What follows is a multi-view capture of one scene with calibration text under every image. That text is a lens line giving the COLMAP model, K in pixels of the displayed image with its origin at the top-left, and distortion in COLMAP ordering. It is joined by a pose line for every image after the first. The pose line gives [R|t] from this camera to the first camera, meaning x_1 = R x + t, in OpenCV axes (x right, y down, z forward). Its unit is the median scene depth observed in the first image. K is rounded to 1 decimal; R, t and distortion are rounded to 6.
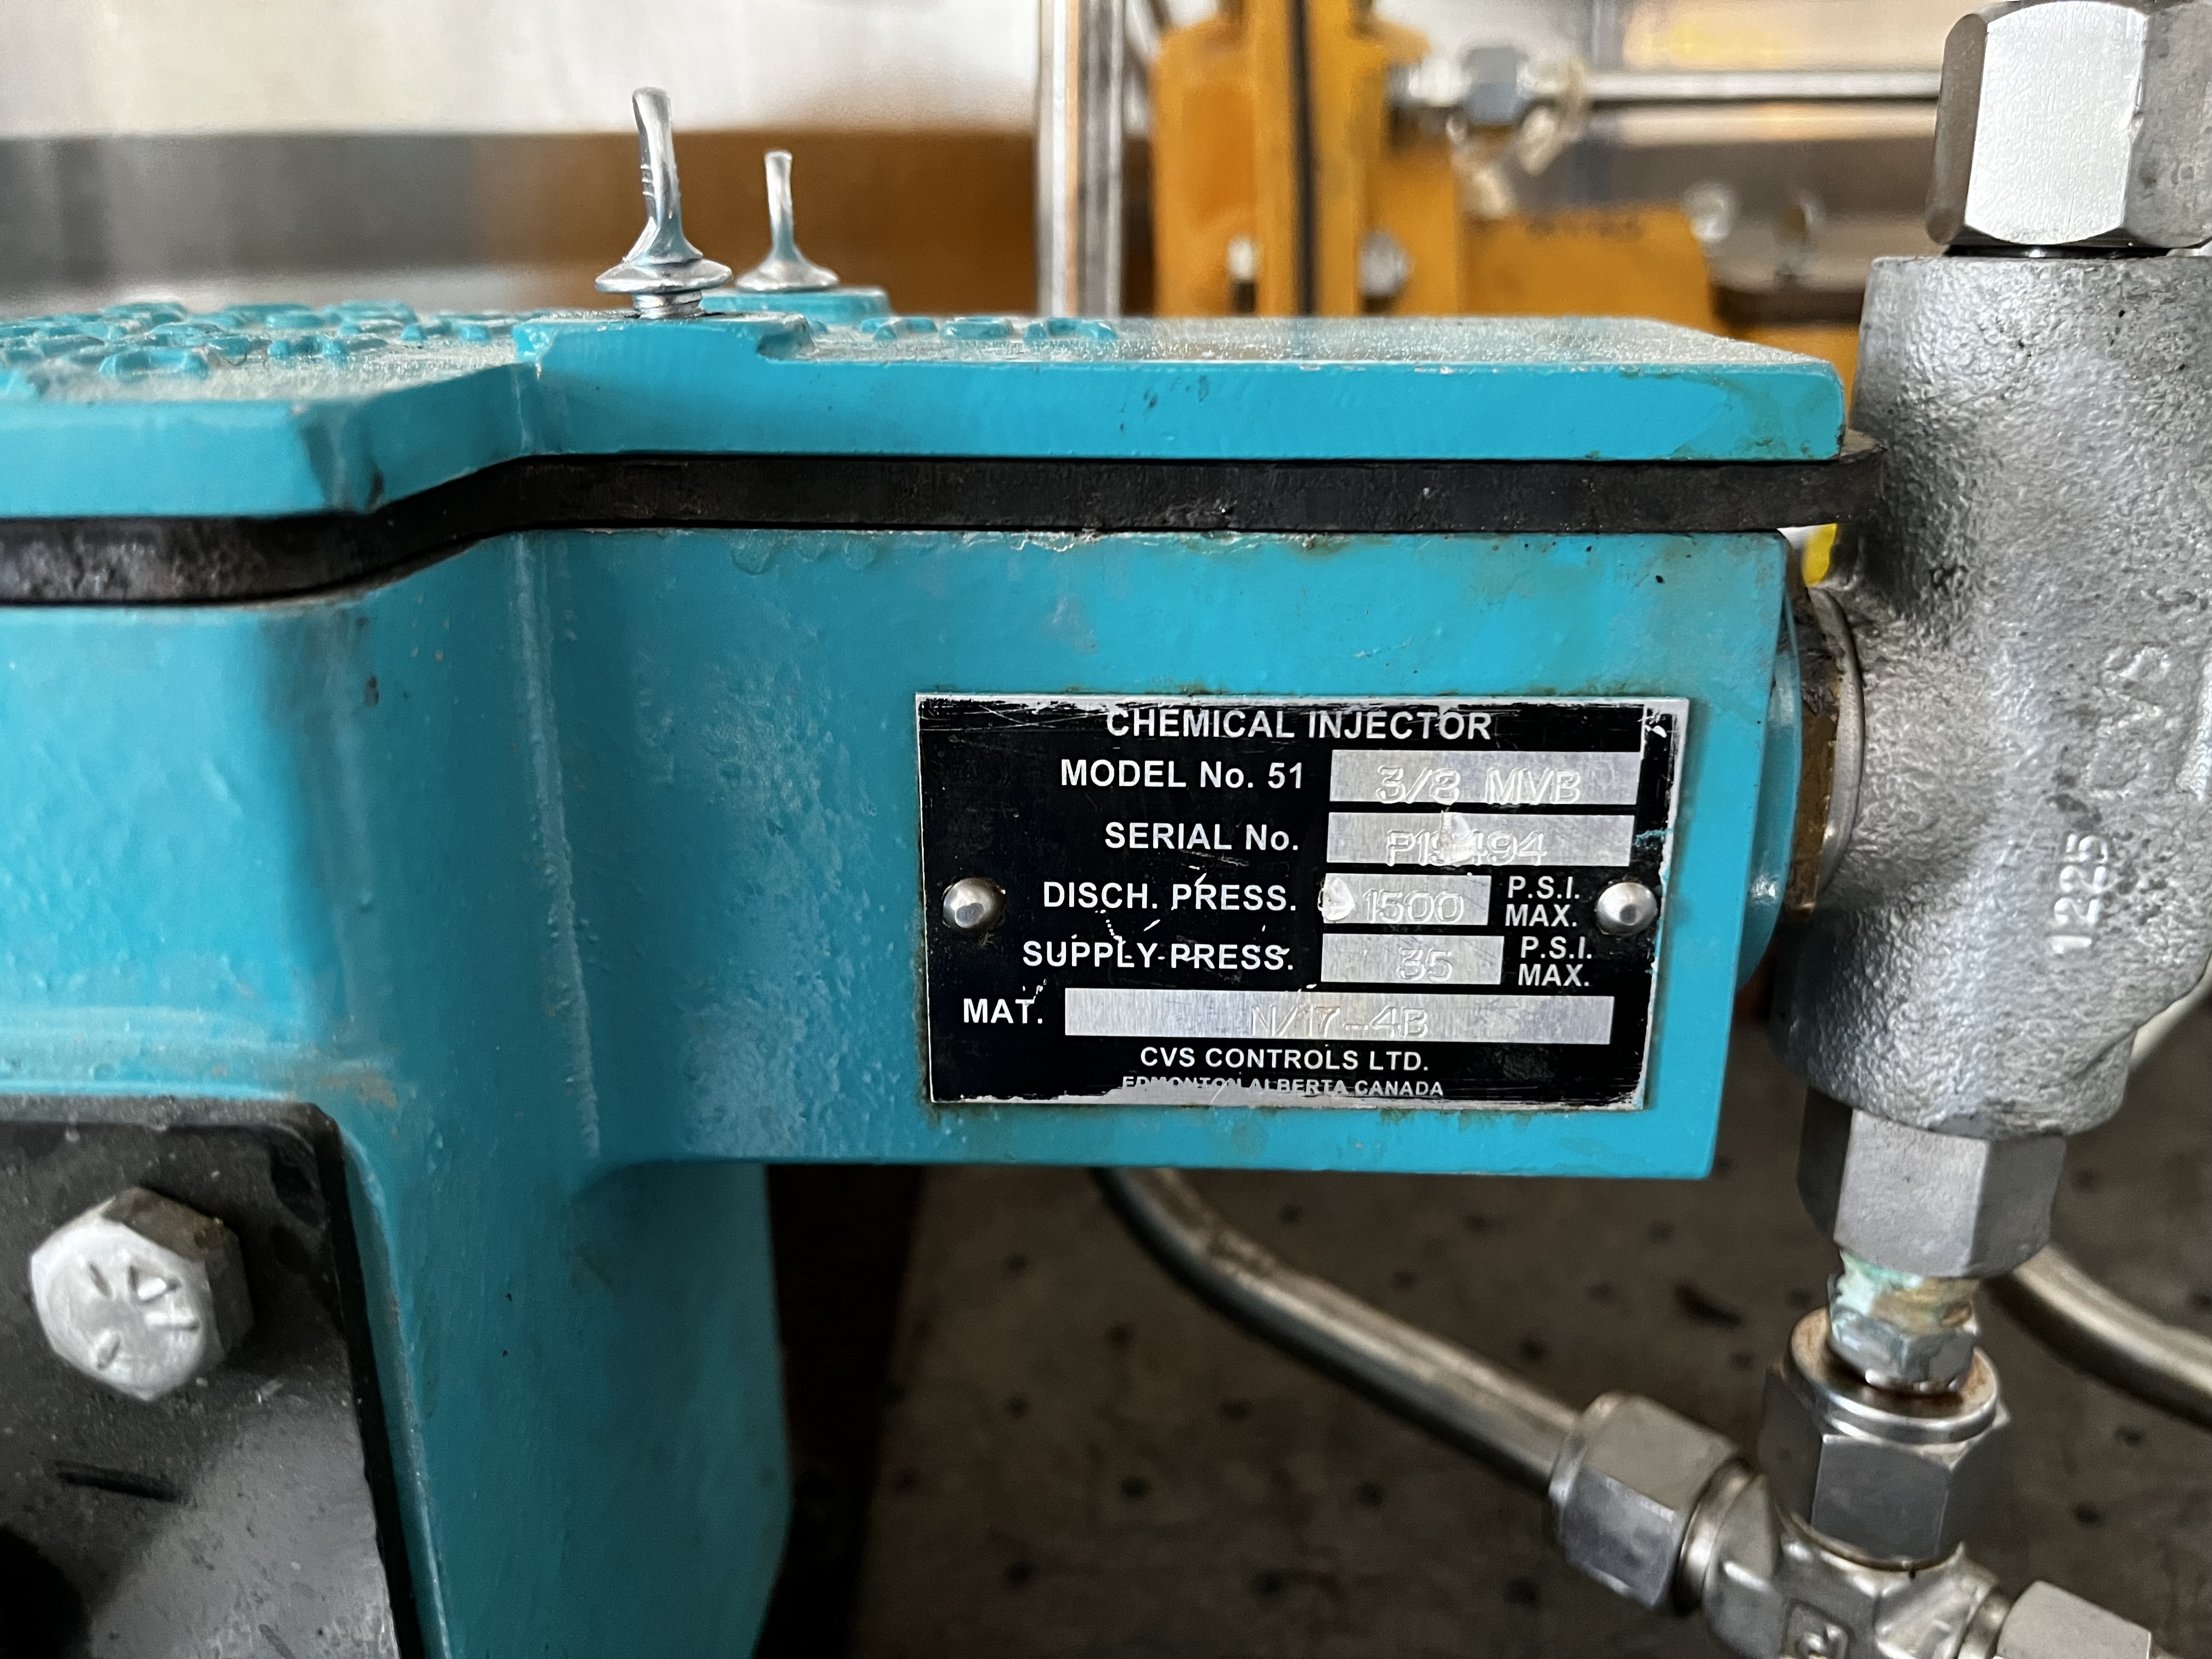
lens RADIAL K [[1667.1, 0, 1104.0], [0, 1667.1, 827.6], [0, 0, 1]] dist [0.038168, -0.071783]
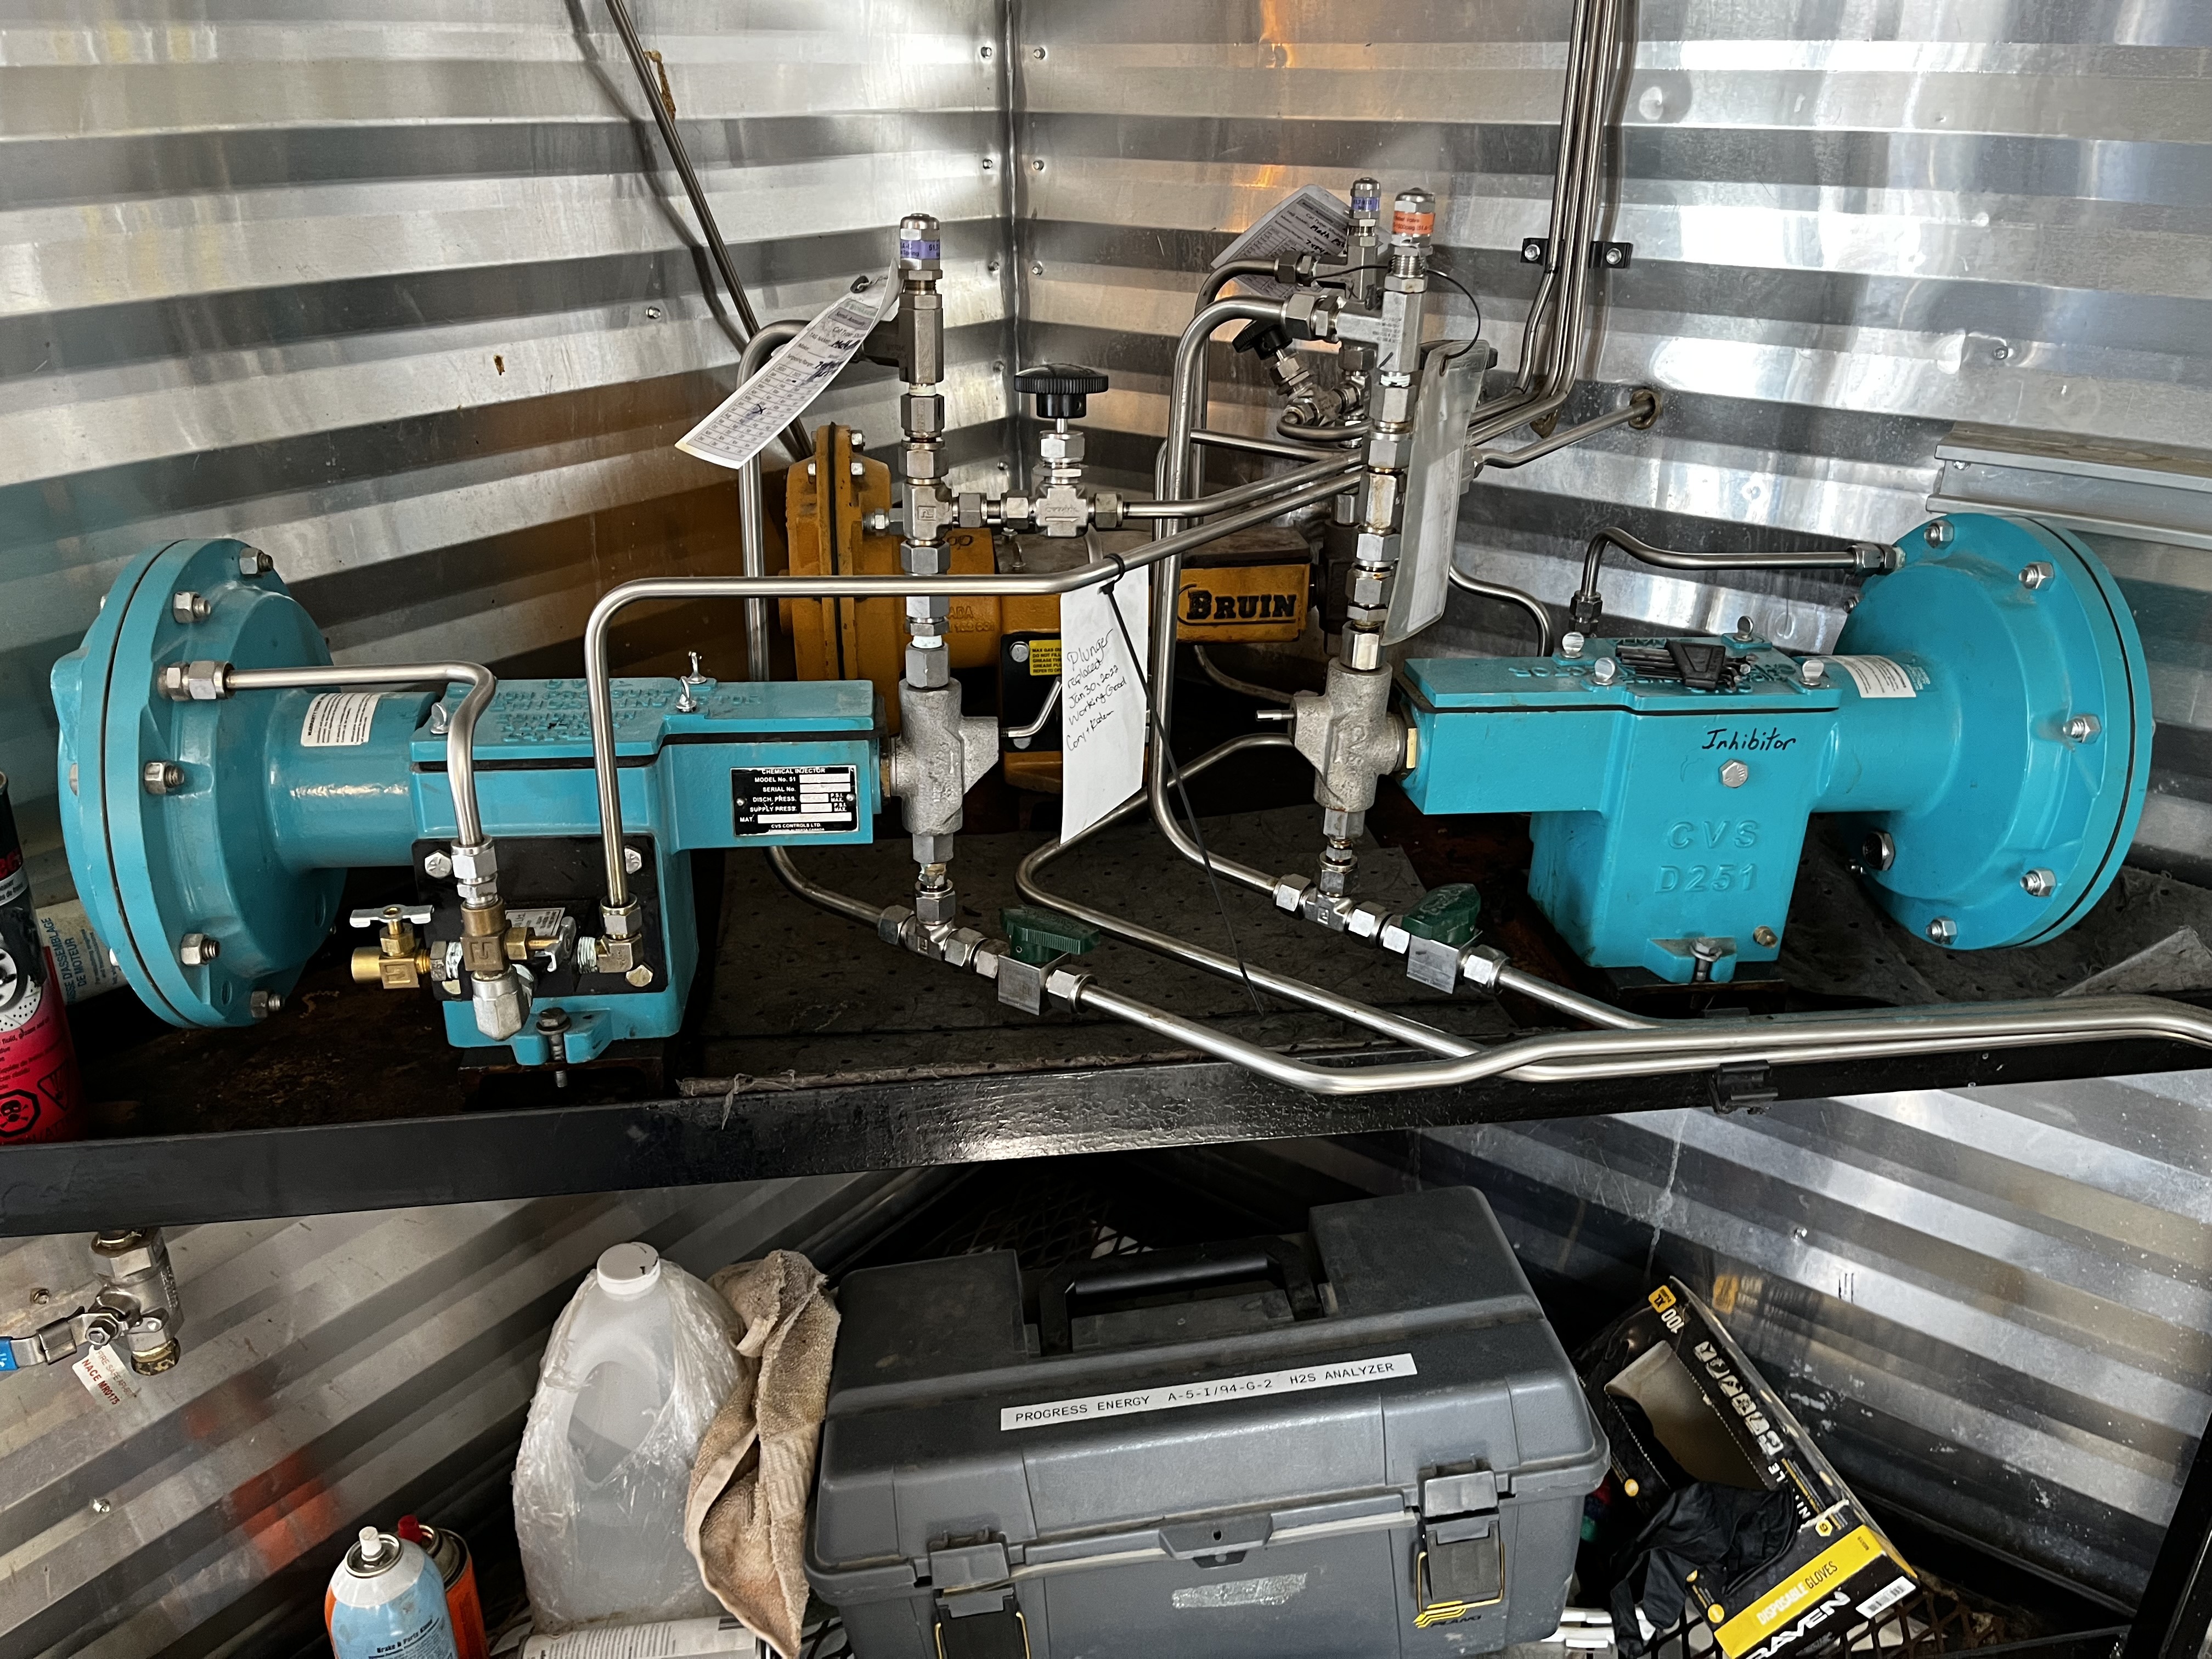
lens RADIAL K [[1667.1, 0, 1112.7], [0, 1667.1, 828.7], [0, 0, 1]] dist [0.038168, -0.071783]
pose [[0.987843, -0.041563, 0.149795, 0.334276], [0.027377, 0.995048, 0.095550, -0.390122], [-0.153024, -0.090288, 0.984089, -5.062894]]
